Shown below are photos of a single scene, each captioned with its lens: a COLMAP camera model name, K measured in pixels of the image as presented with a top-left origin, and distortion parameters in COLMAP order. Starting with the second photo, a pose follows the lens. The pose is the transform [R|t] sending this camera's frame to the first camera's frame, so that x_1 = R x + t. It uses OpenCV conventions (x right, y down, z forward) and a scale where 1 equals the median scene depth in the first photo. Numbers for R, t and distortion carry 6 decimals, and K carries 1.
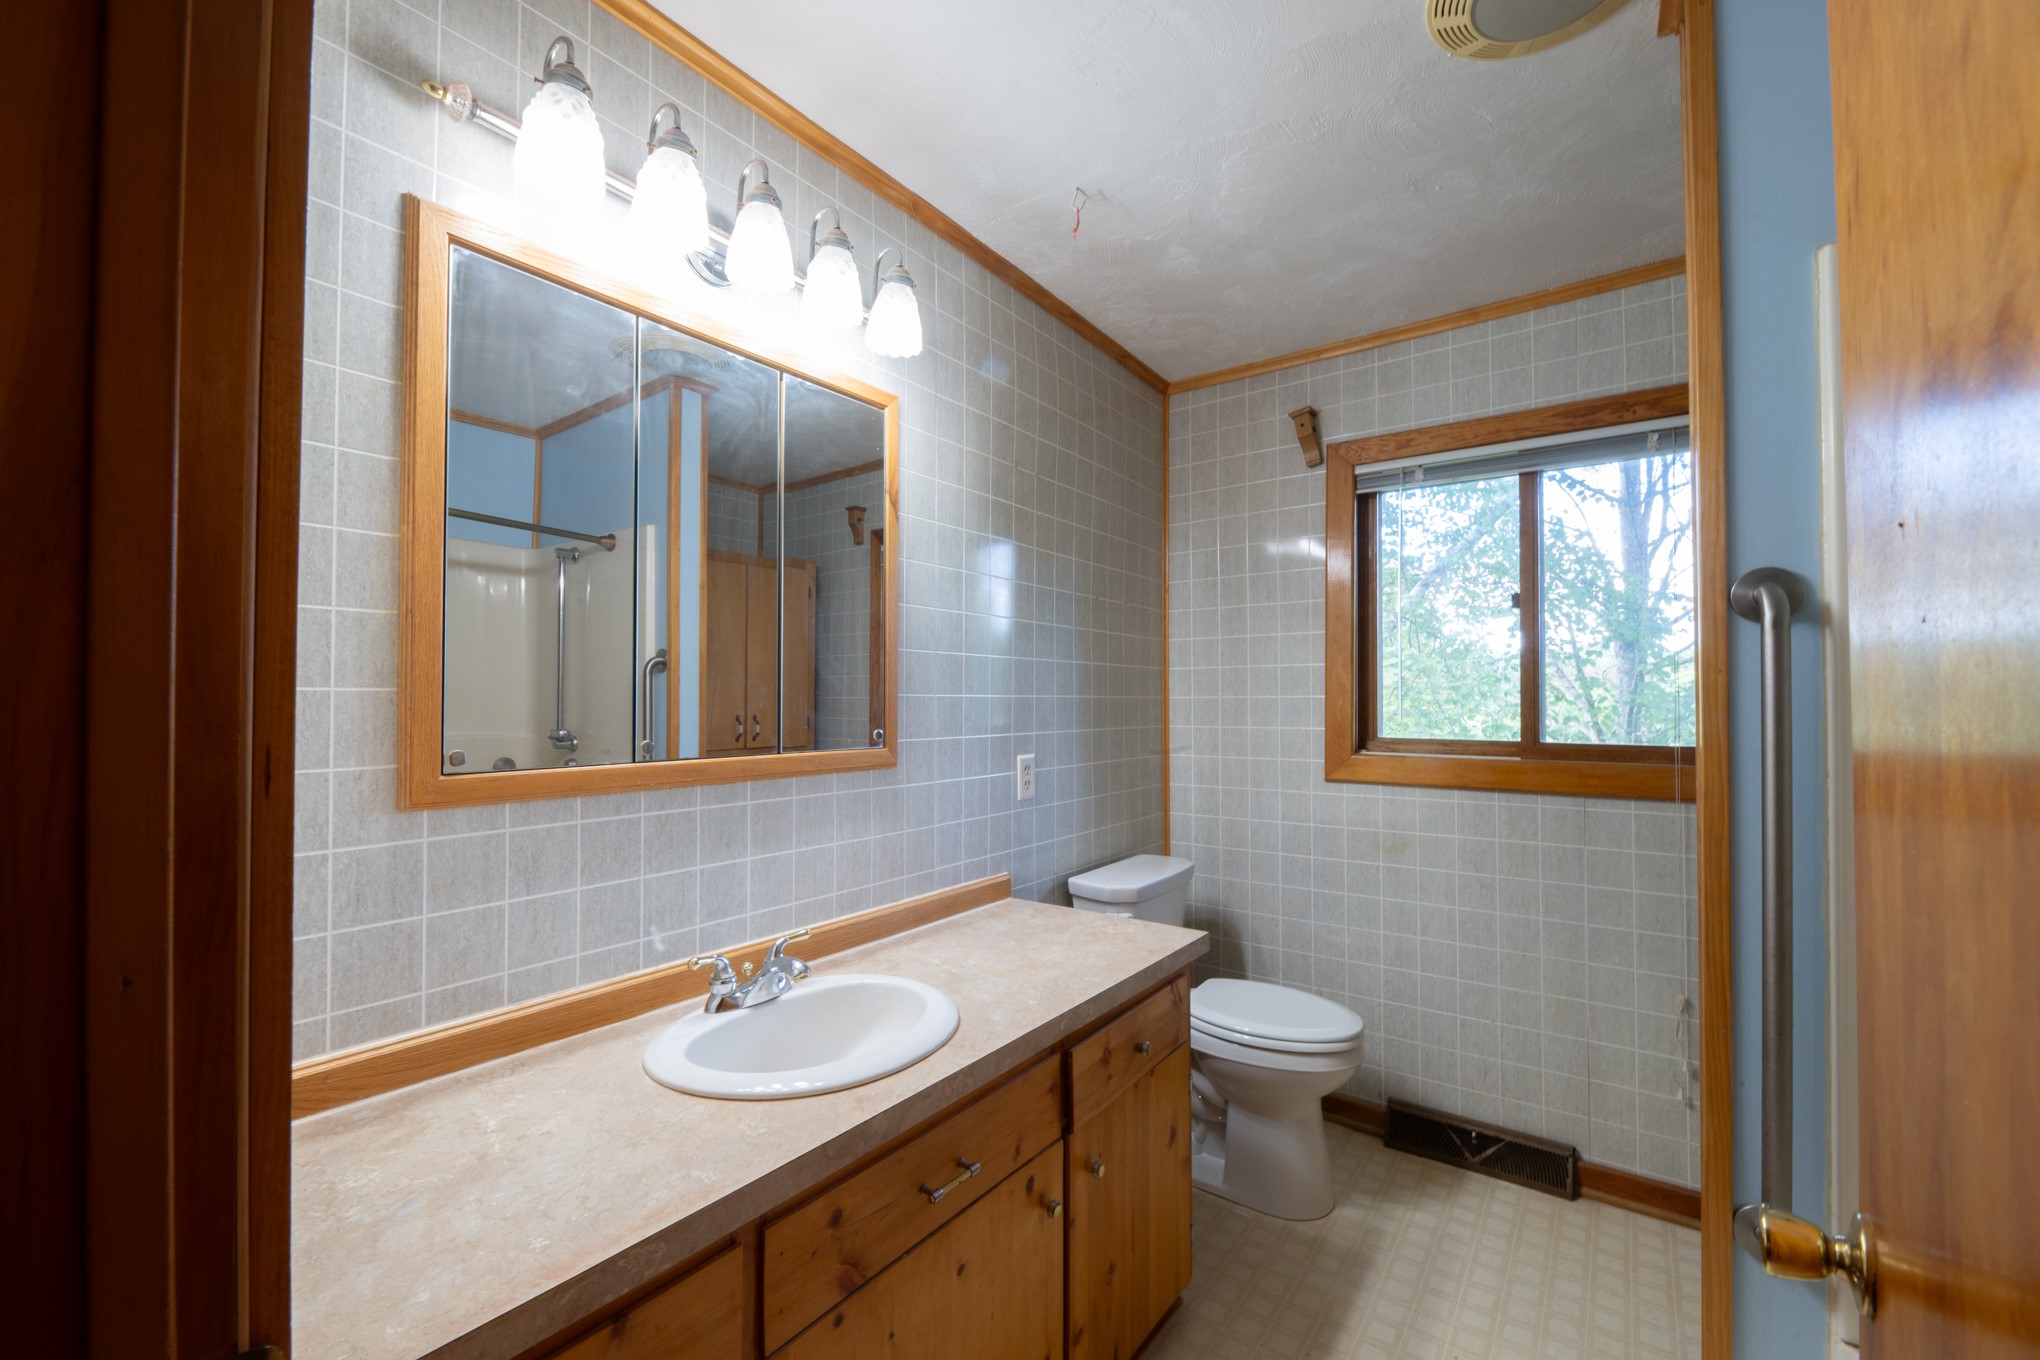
lens RADIAL K [[819.3, 0, 1019.3], [0, 819.3, 690.1], [0, 0, 1]] dist [0.000003, -0.003026]
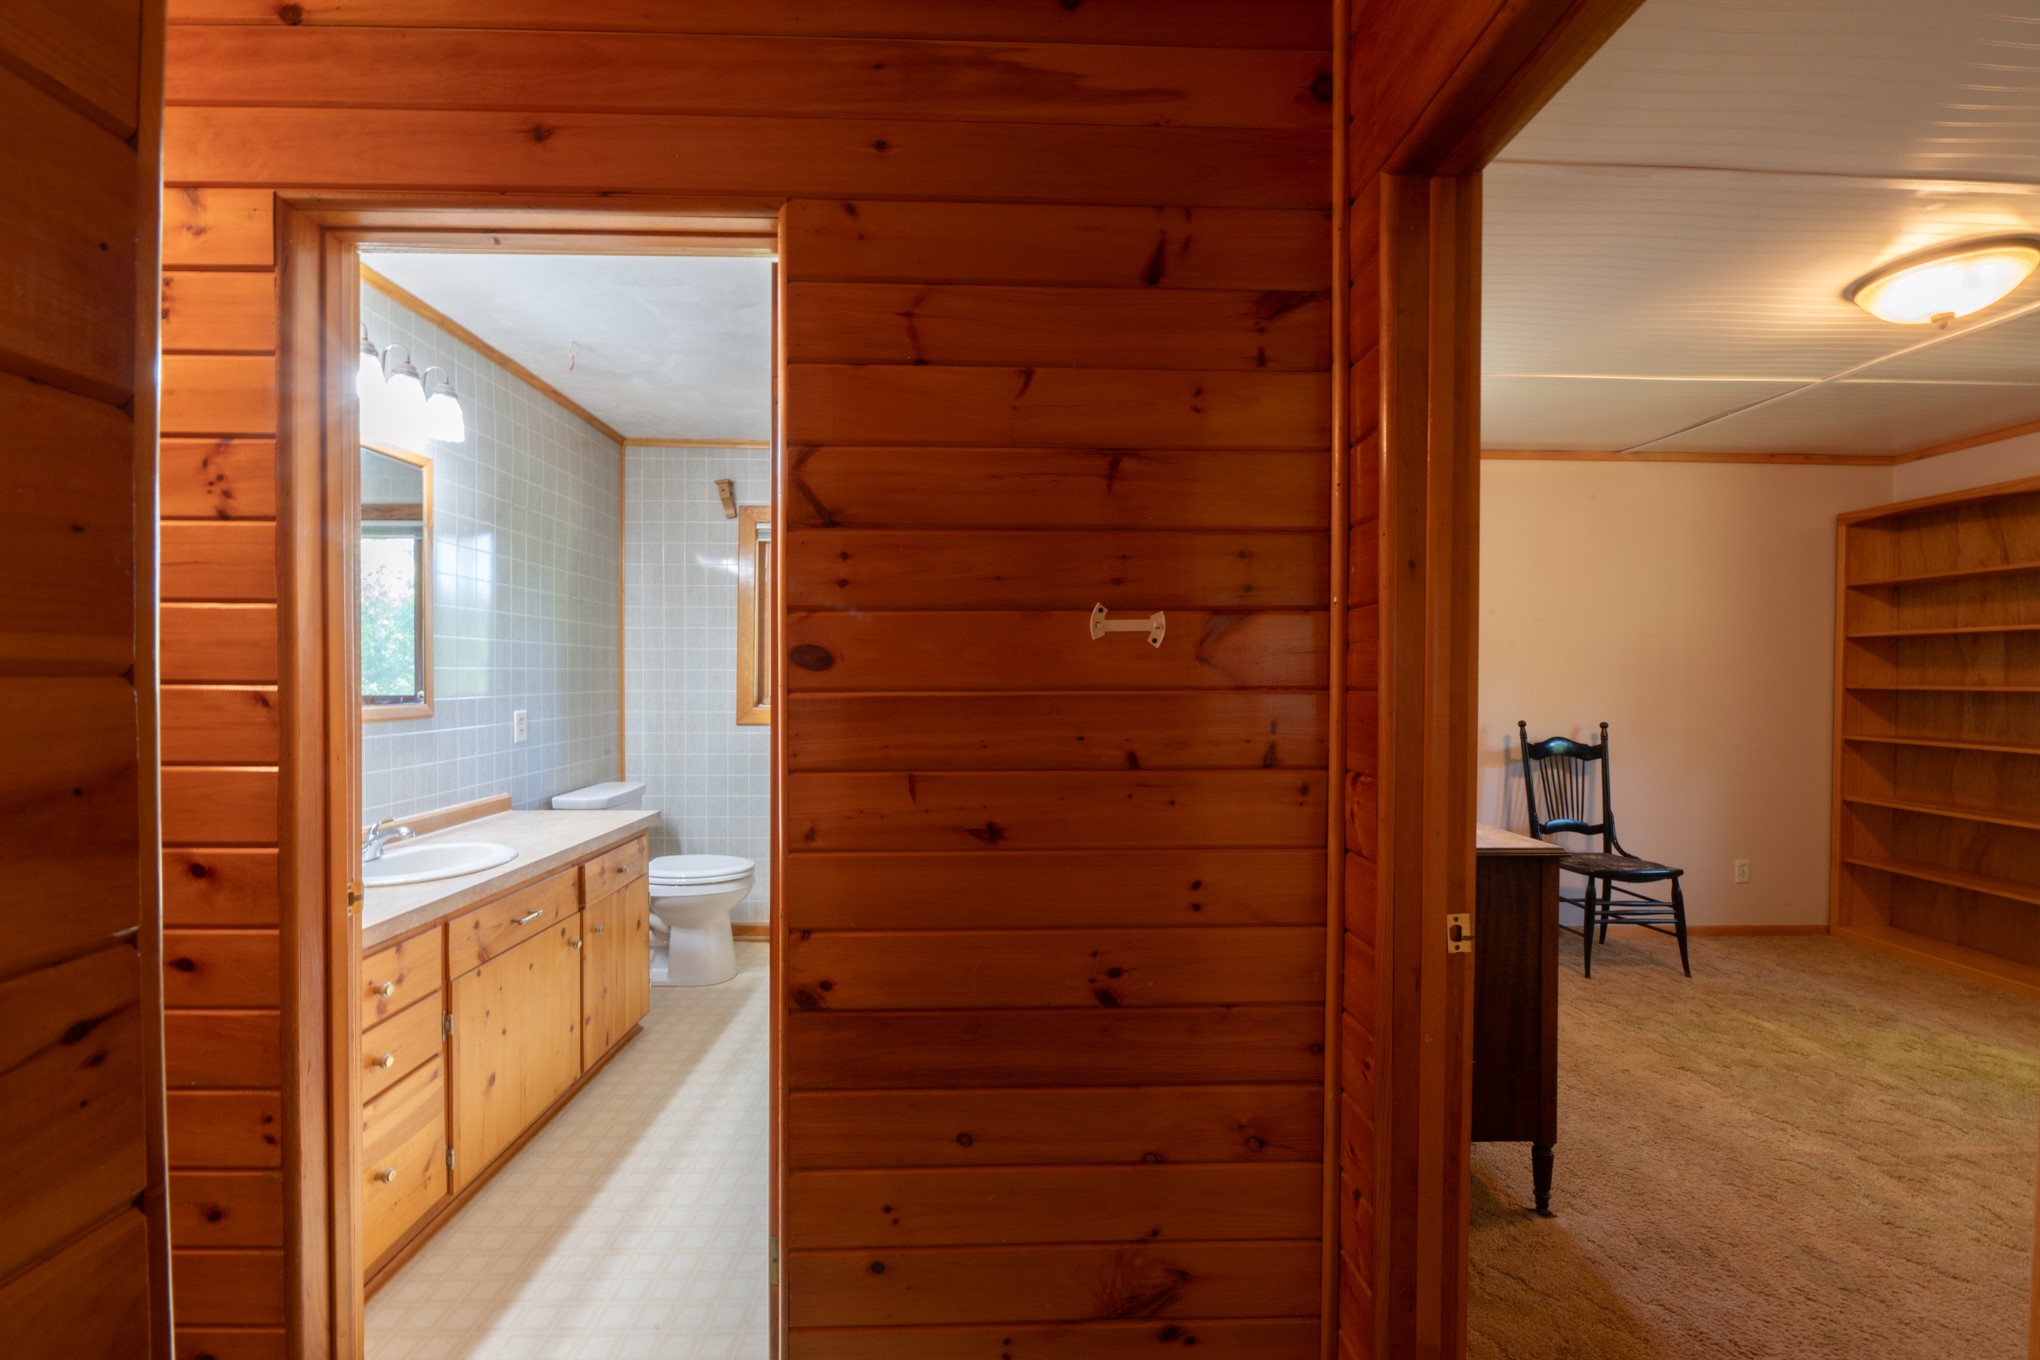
lens RADIAL K [[819.3, 0, 1021.5], [0, 819.3, 682.5], [0, 0, 1]] dist [0.000003, -0.003026]
pose [[0.787533, -0.002307, 0.616268, -0.174099], [-0.013852, 0.999674, 0.021444, -0.010499], [-0.616116, -0.025424, 0.787245, -0.610364]]
